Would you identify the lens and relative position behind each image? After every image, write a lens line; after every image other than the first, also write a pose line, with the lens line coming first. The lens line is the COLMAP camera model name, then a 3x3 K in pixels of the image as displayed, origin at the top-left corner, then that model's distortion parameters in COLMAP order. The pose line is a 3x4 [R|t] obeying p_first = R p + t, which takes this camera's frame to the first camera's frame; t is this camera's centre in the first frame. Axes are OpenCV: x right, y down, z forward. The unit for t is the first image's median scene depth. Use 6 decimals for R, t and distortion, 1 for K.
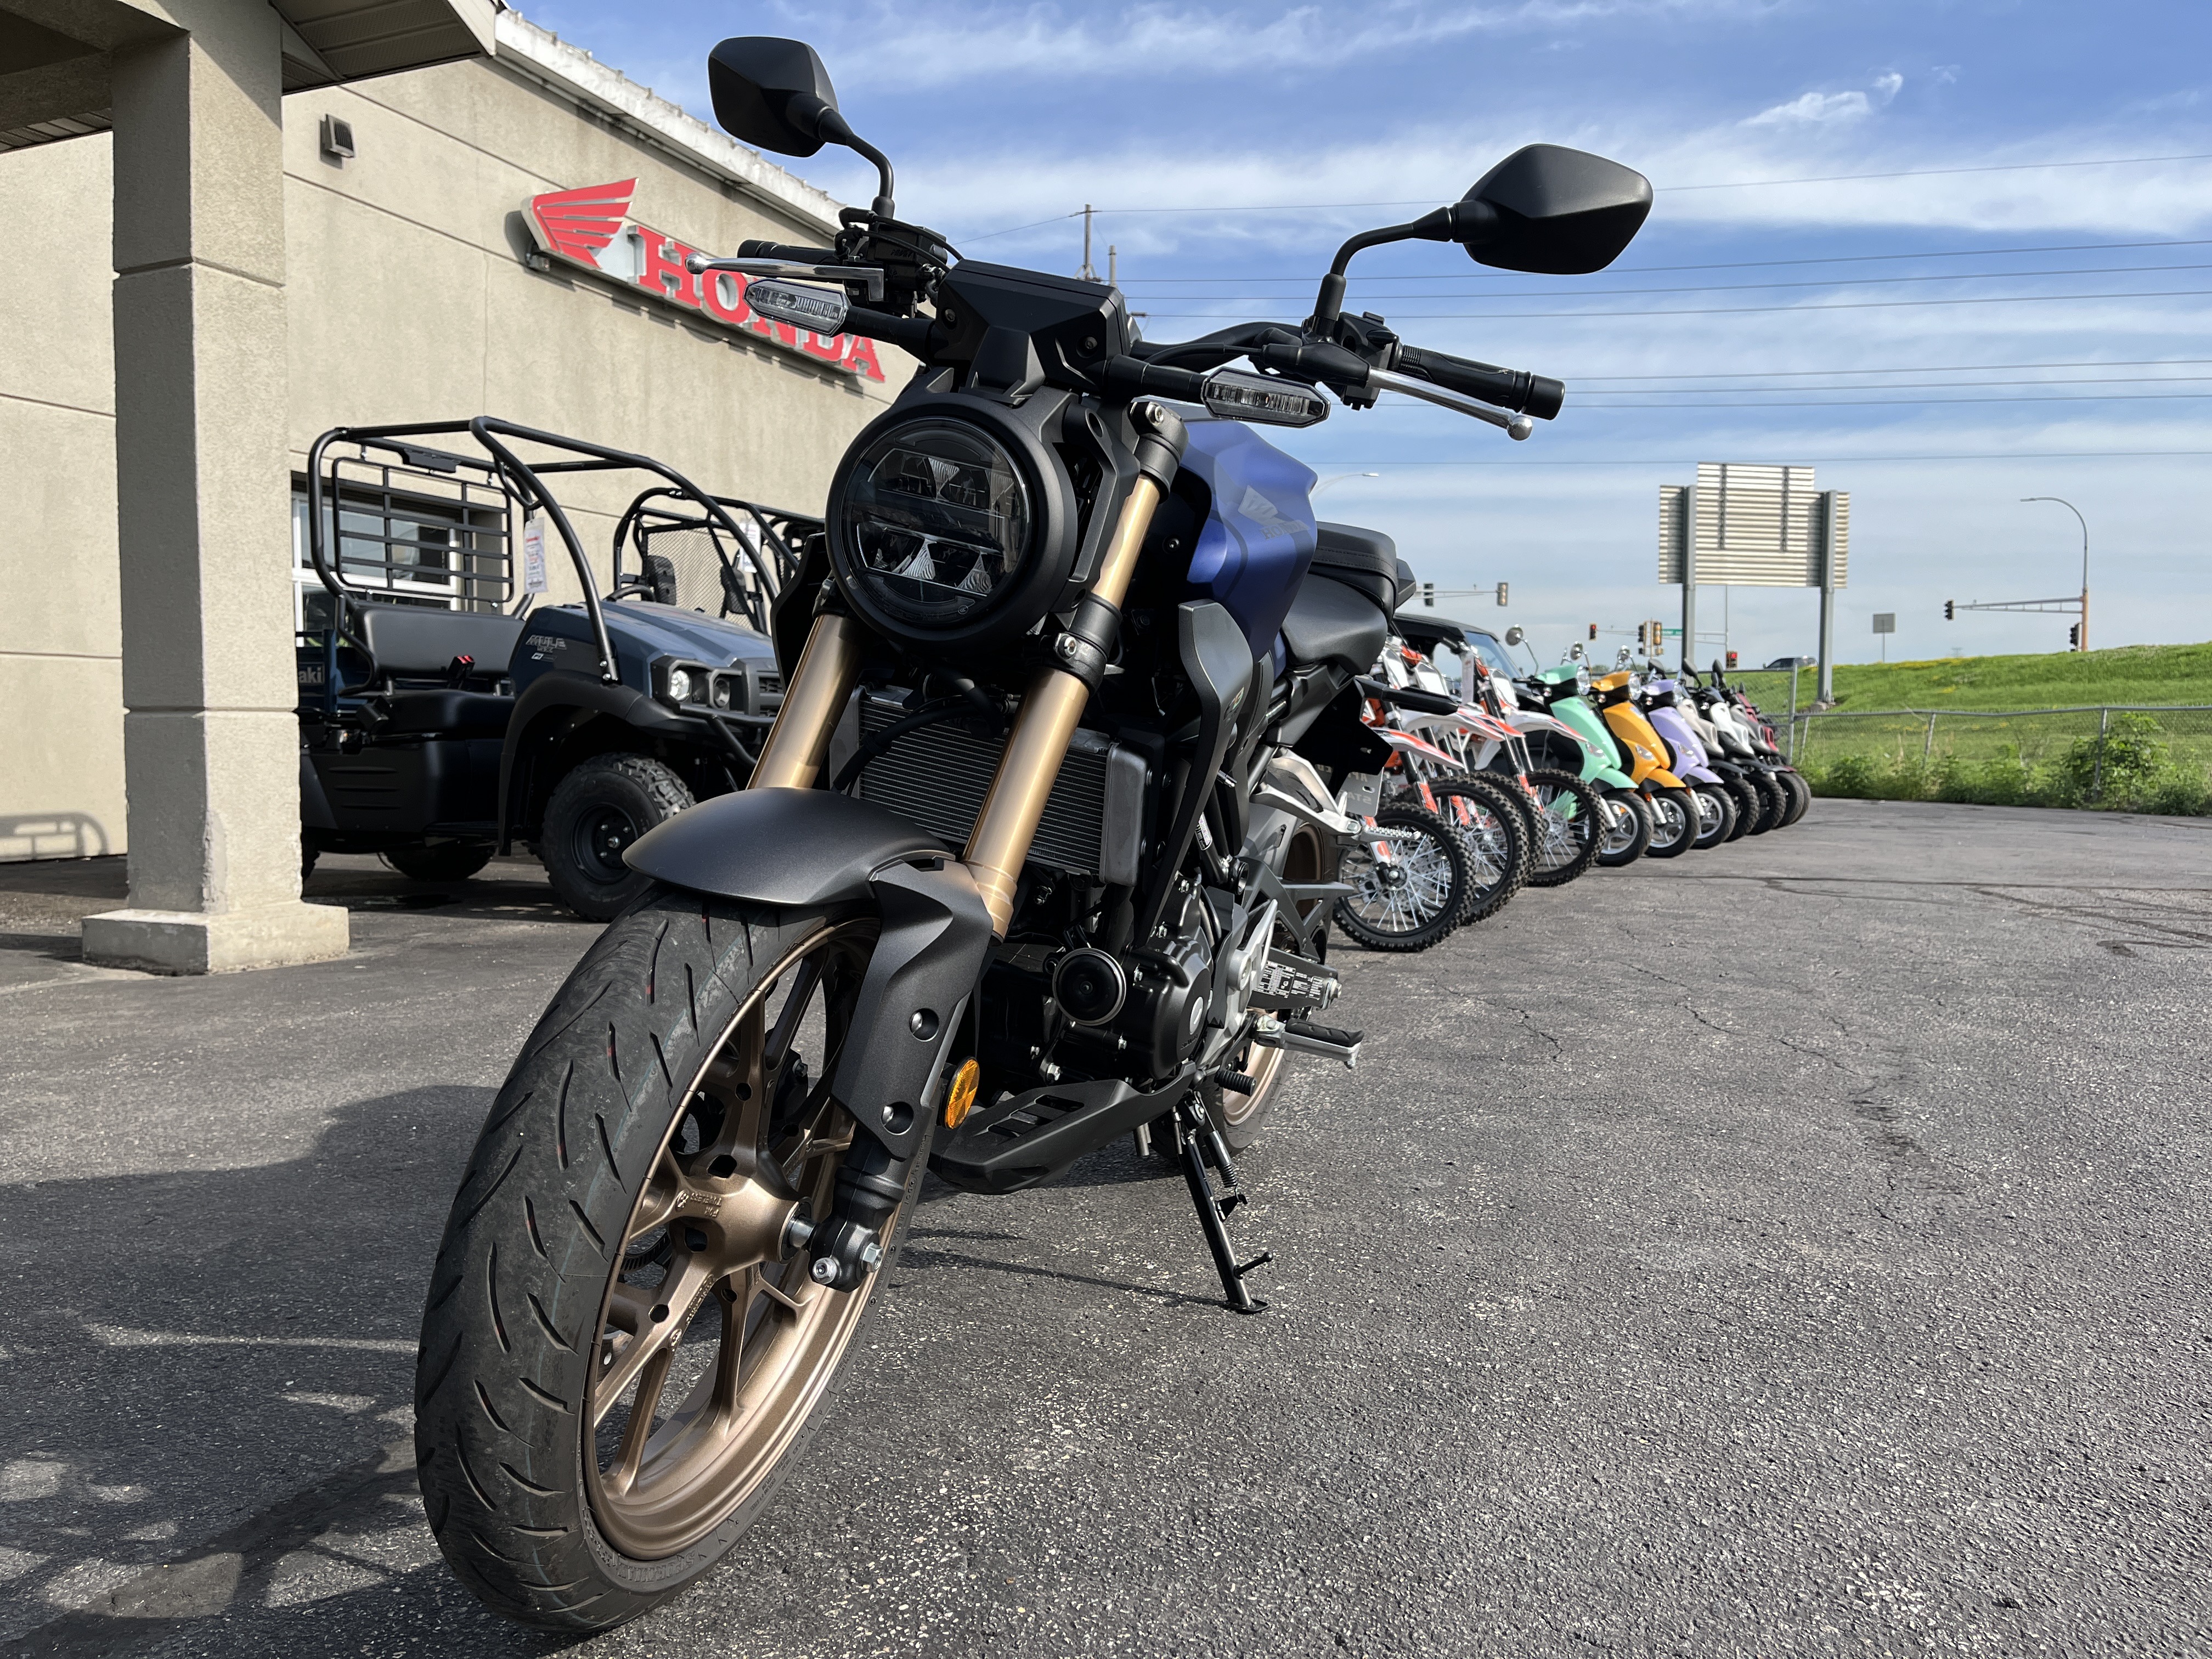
lens RADIAL K [[1682.2, 0, 1102.8], [0, 1682.2, 822.9], [0, 0, 1]] dist [0.070630, -0.095034]
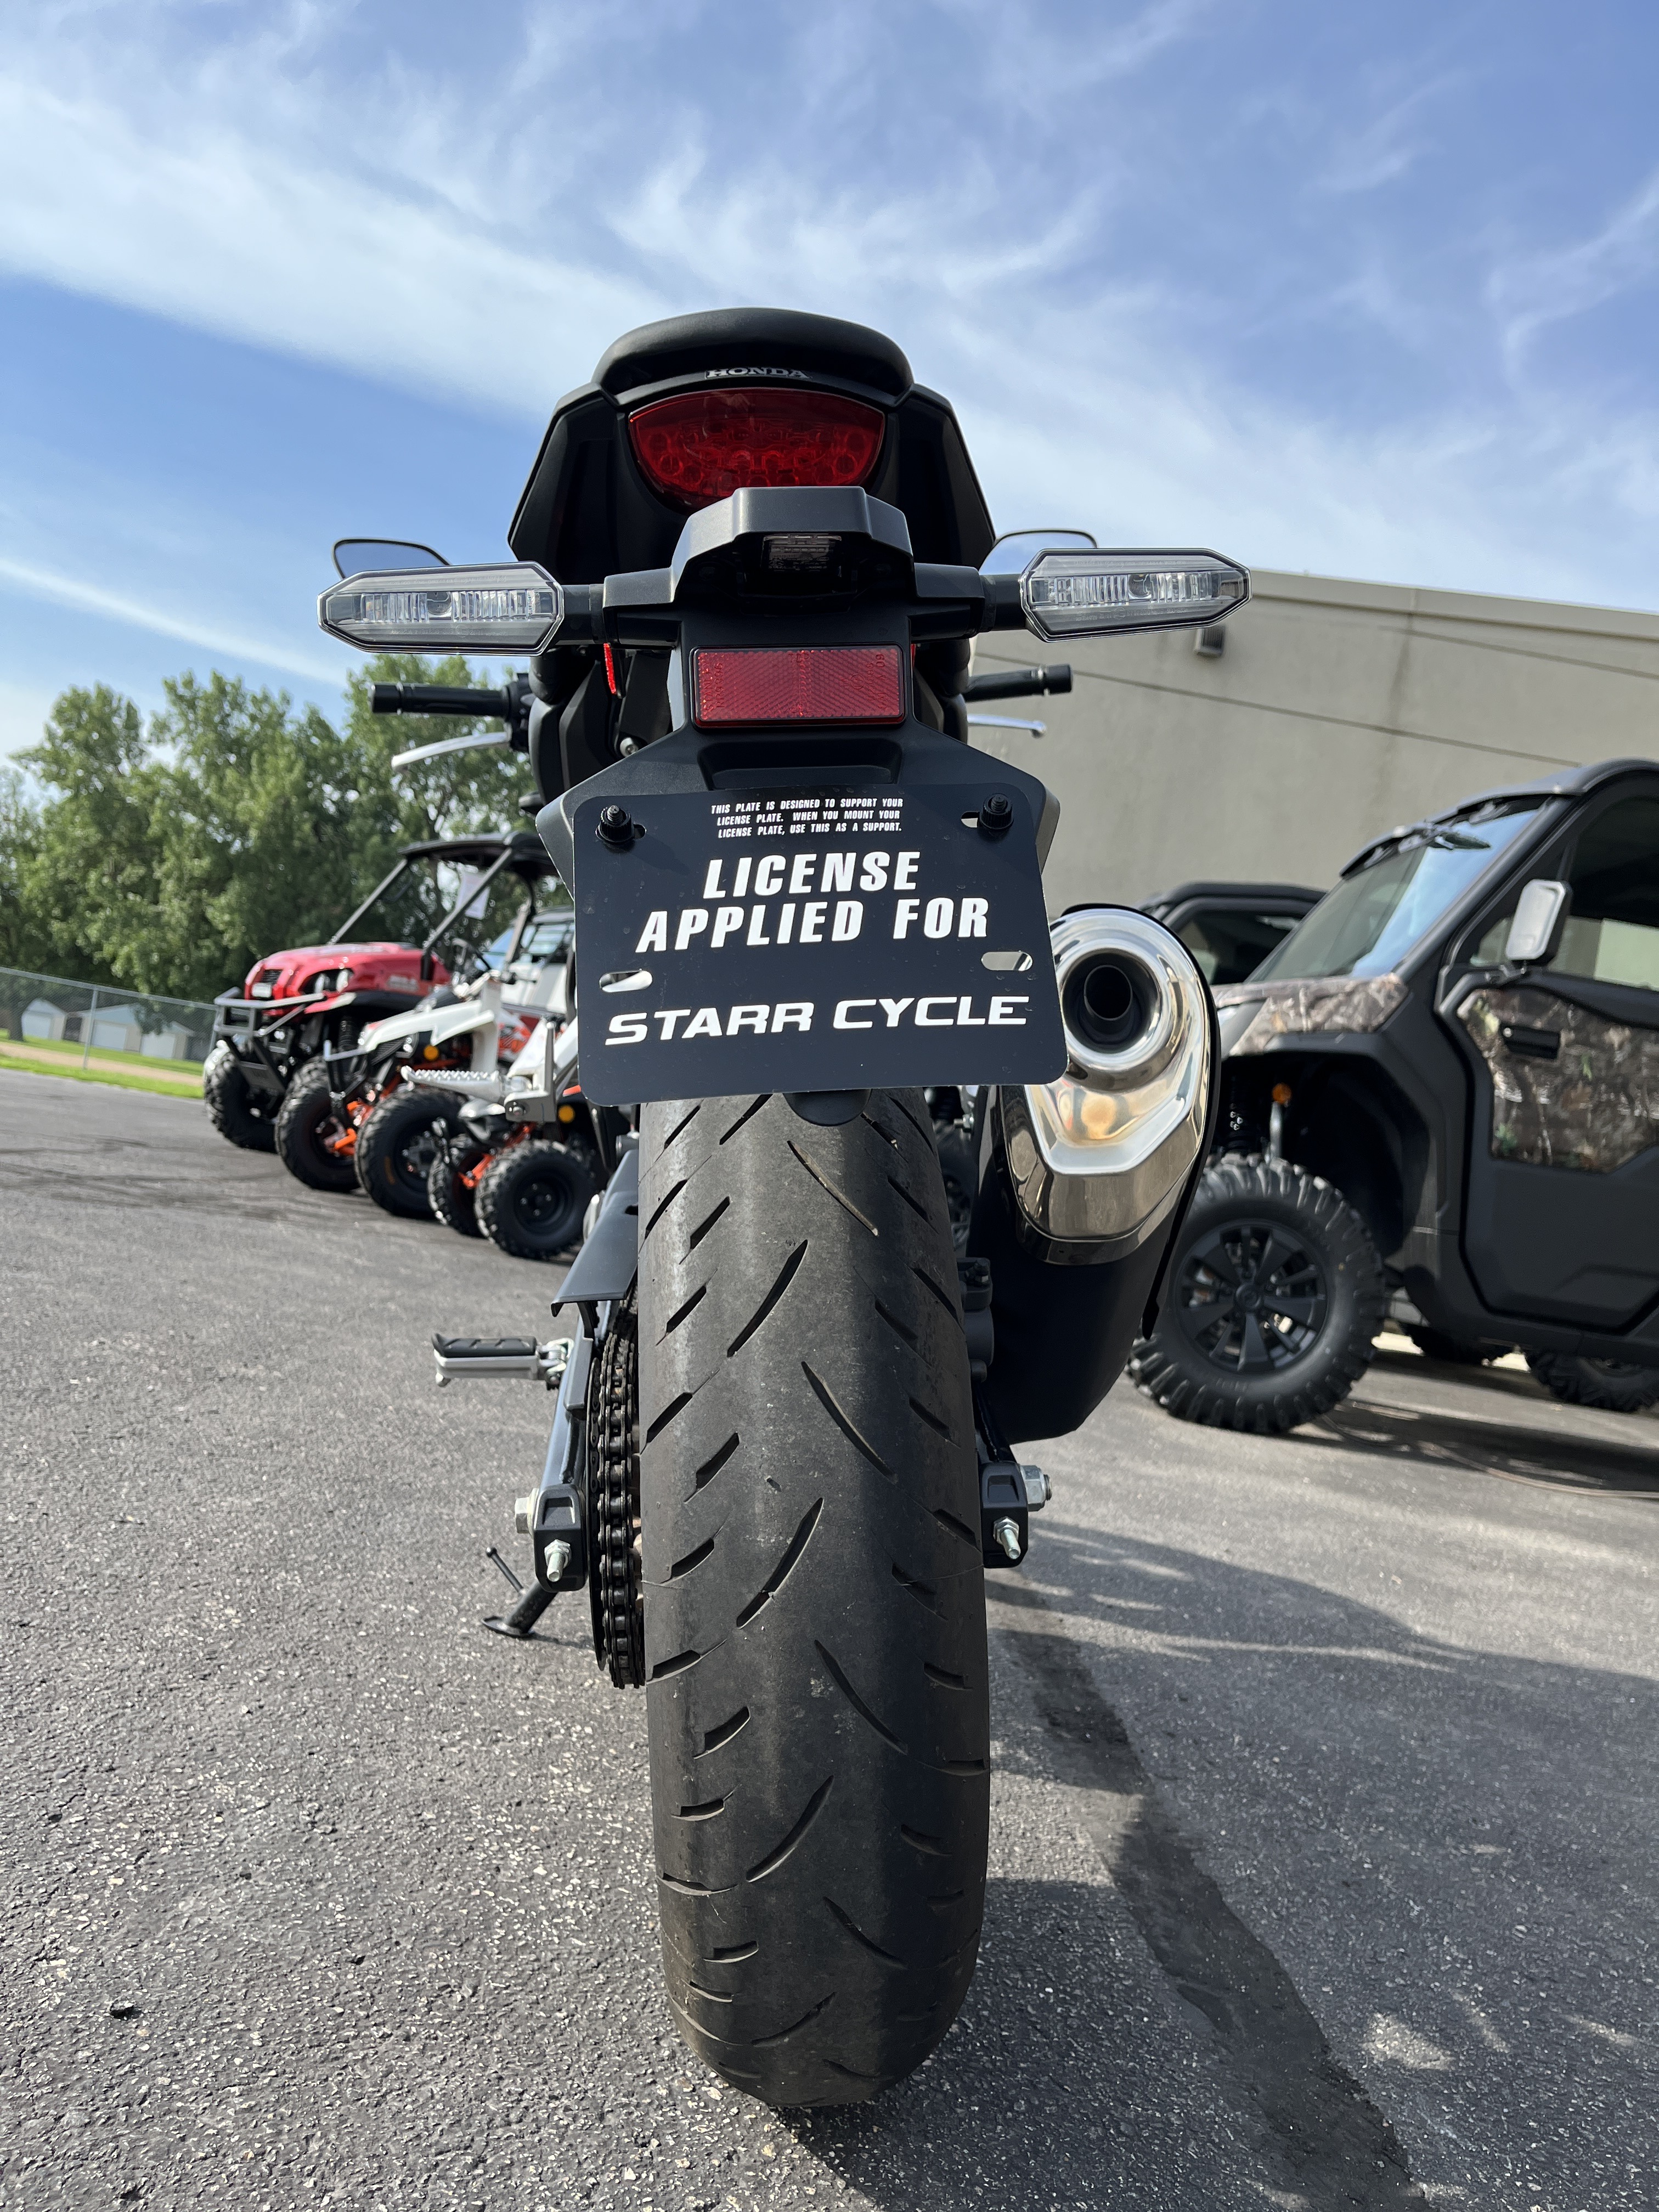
lens RADIAL K [[1682.2, 0, 816.6], [0, 1682.2, 1122.5], [0, 0, 1]] dist [0.070630, -0.095034]
pose [[-0.899129, -0.167408, -0.404402, 0.334517], [-0.192069, 0.981159, 0.020874, -0.018245], [0.393288, 0.096442, -0.914343, 1.816194]]
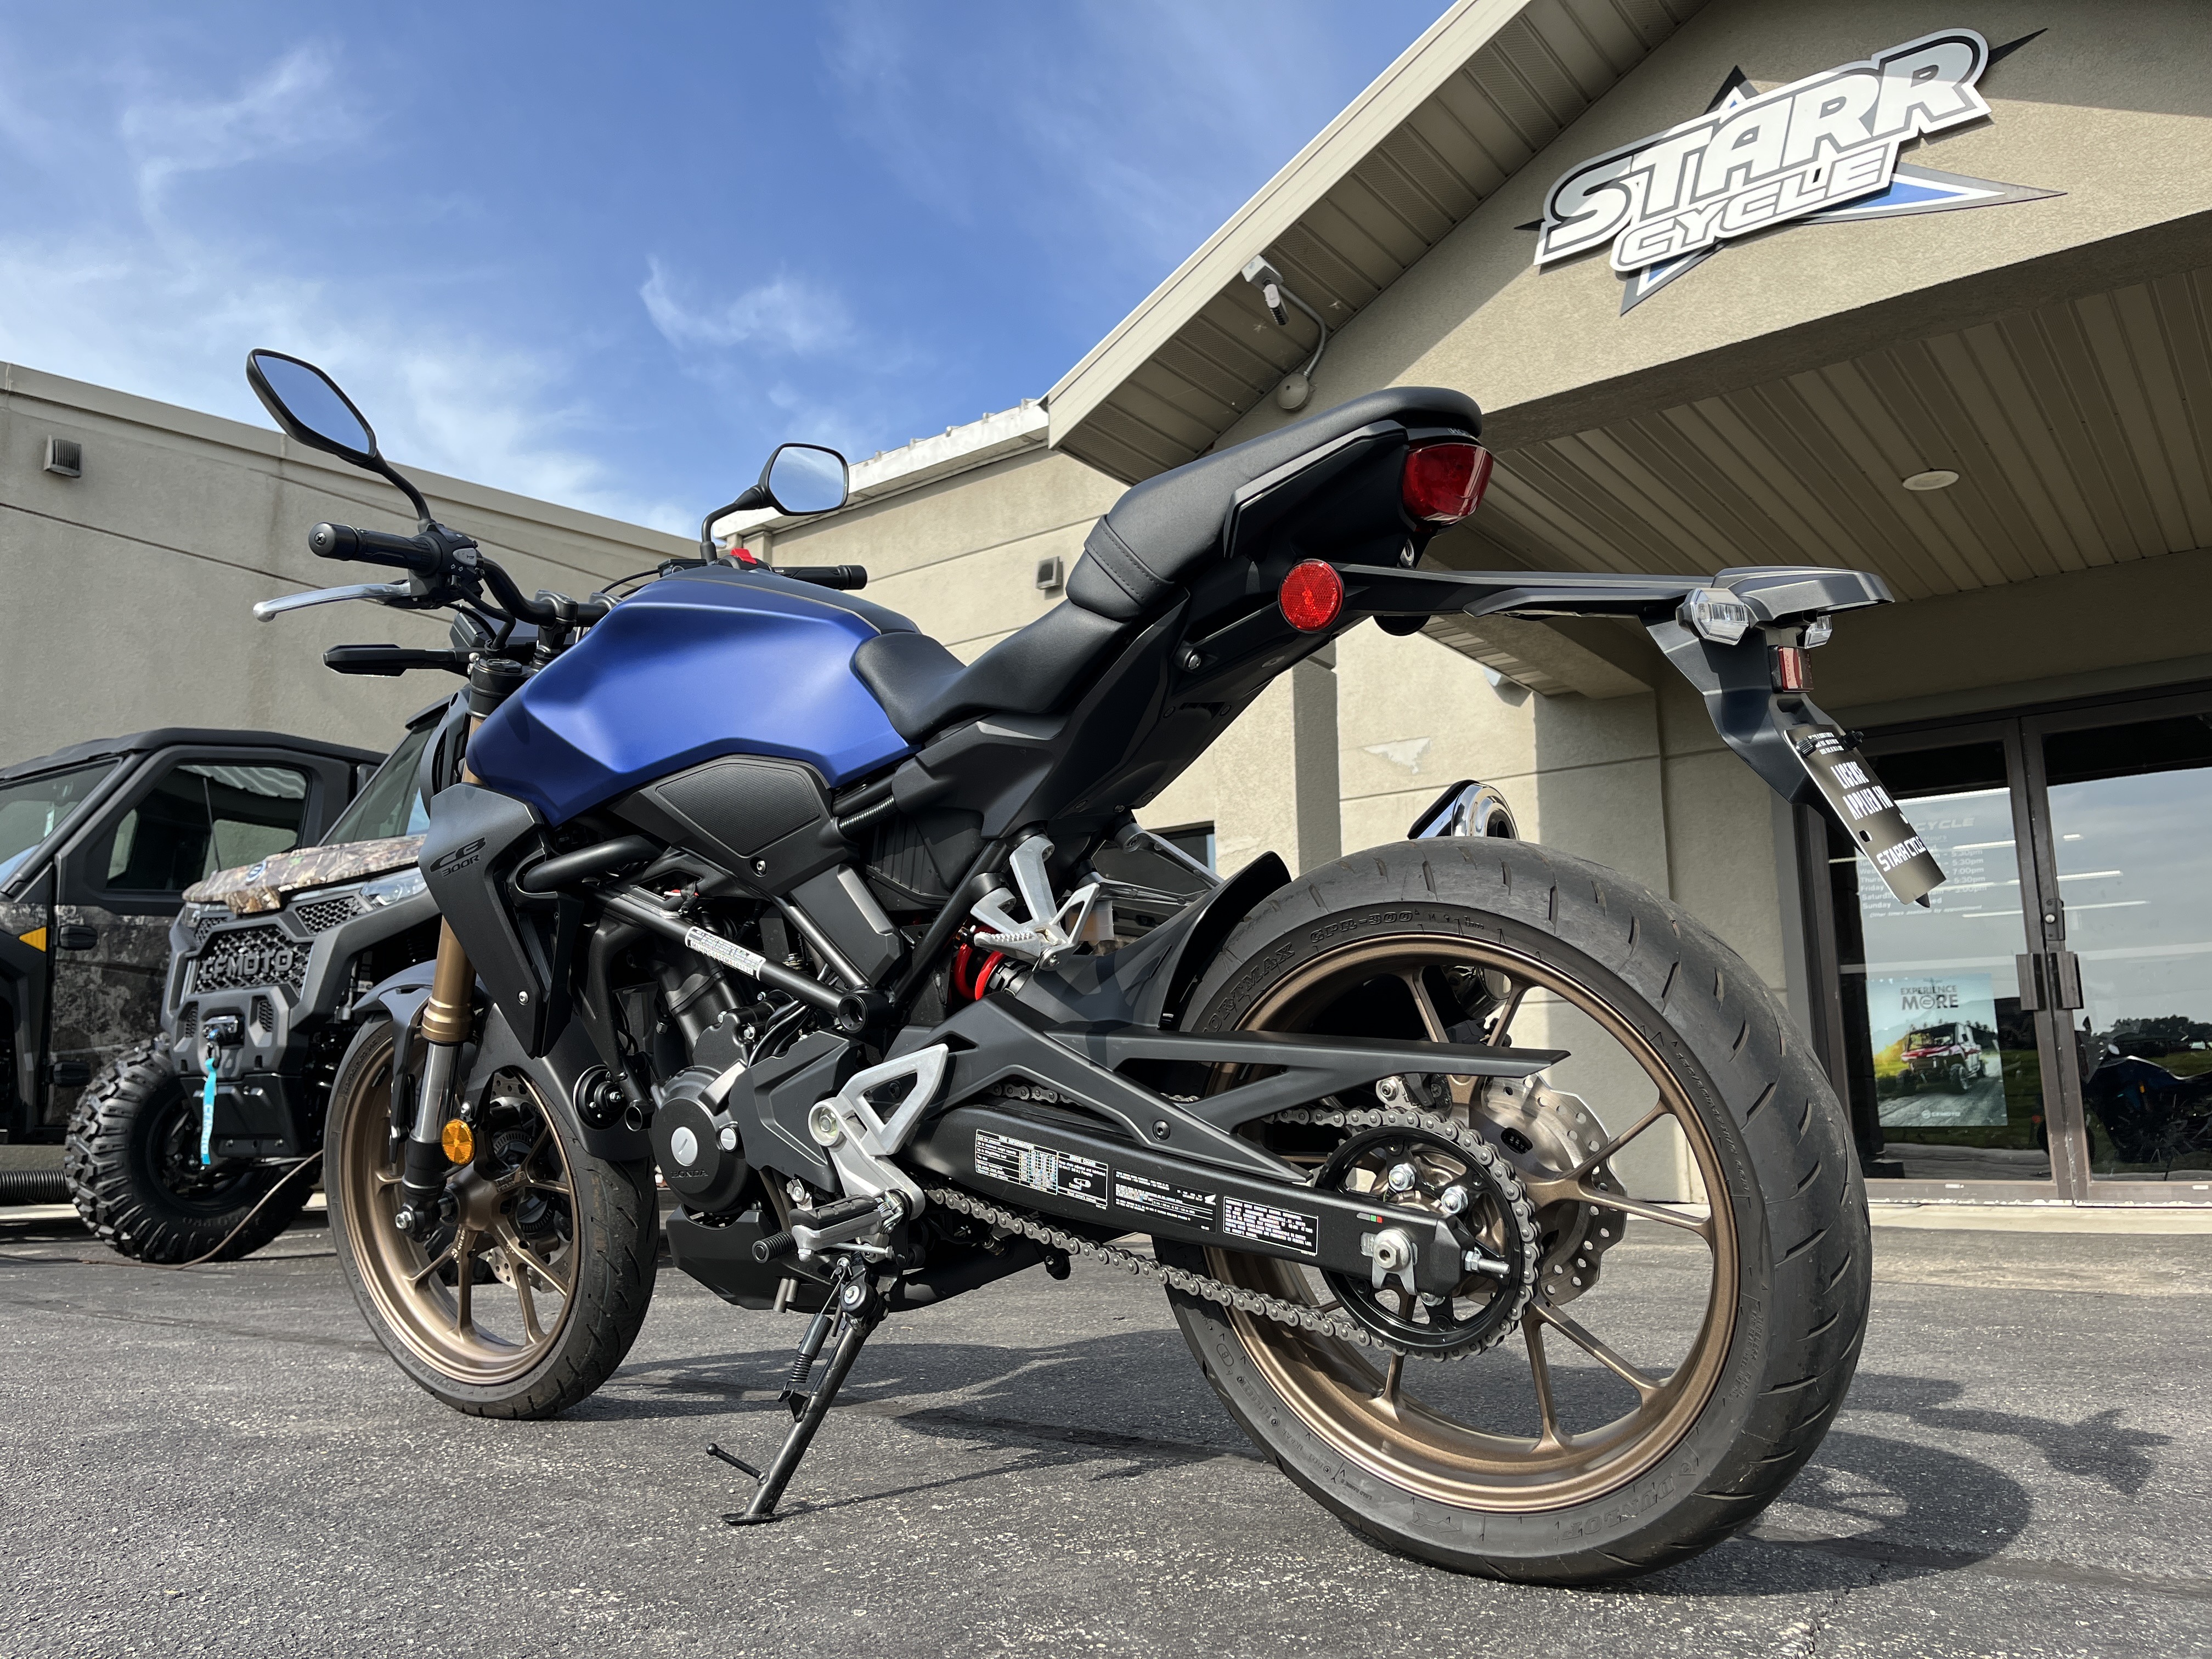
lens RADIAL K [[1682.2, 0, 1091.3], [0, 1682.2, 824.9], [0, 0, 1]] dist [0.070630, -0.095034]
pose [[-0.273443, -0.175809, -0.945685, 0.891435], [-0.040070, 0.984383, -0.171417, 0.081952], [0.961053, -0.008979, -0.276218, 1.386514]]
